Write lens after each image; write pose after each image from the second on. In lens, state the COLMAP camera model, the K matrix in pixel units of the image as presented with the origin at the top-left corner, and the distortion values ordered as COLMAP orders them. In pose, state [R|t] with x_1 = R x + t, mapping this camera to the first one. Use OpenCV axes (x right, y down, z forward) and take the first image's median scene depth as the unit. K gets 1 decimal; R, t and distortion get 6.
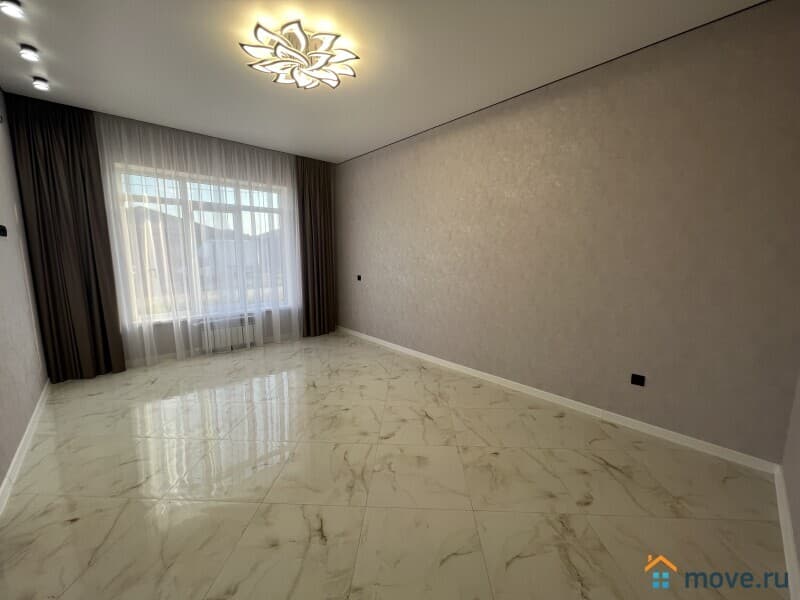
lens RADIAL K [[318.7, 0, 399.8], [0, 318.7, 299.1], [0, 0, 1]] dist [0.001799, -0.000783]
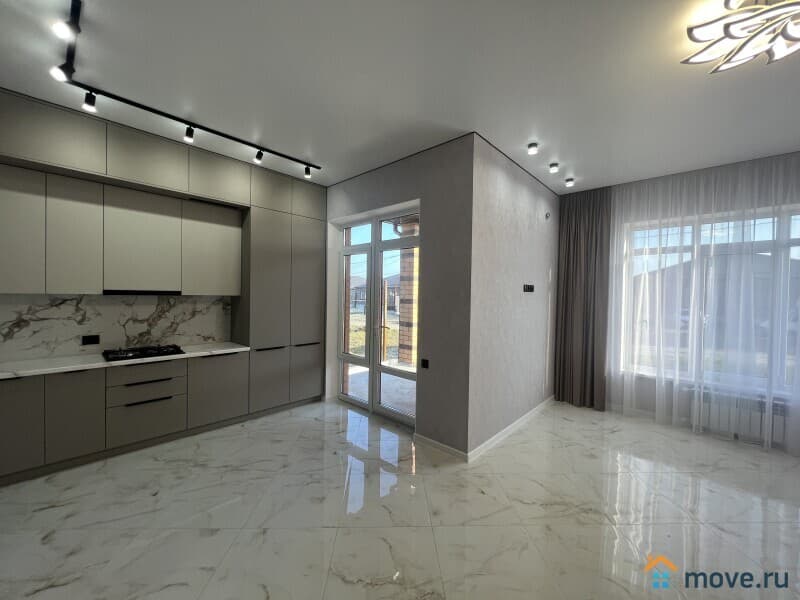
lens RADIAL K [[318.7, 0, 399.7], [0, 318.7, 299.6], [0, 0, 1]] dist [0.001799, -0.000783]
pose [[0.082927, 0.015510, -0.996435, 0.143504], [-0.157274, 0.987552, 0.002282, -0.040320], [0.984067, 0.156524, 0.084334, 0.158508]]
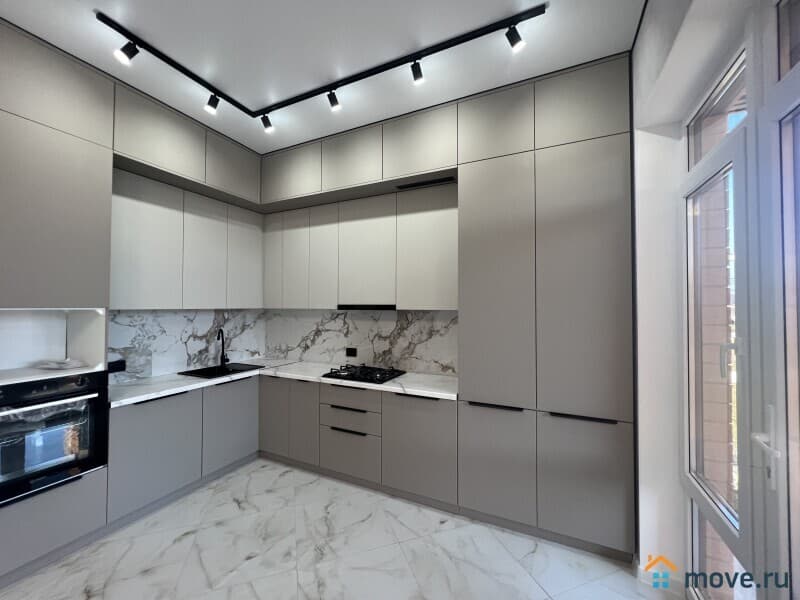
lens RADIAL K [[318.7, 0, 402.2], [0, 318.7, 299.7], [0, 0, 1]] dist [0.001799, -0.000783]
pose [[-0.928411, -0.013096, -0.371325, -0.475987], [-0.057391, 0.992439, 0.108492, -0.054401], [0.367097, 0.122035, -0.922143, 0.284965]]
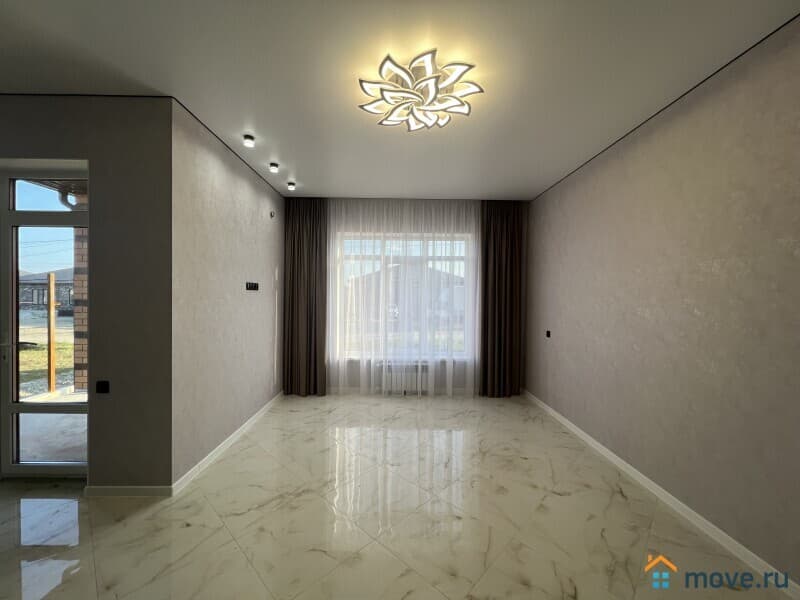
lens RADIAL K [[318.7, 0, 398.7], [0, 318.7, 300.0], [0, 0, 1]] dist [0.001799, -0.000783]
pose [[0.749220, 0.012011, -0.662213, 0.150850], [-0.101321, 0.990145, -0.096675, -0.046942], [0.654526, 0.139527, 0.743053, 0.209506]]
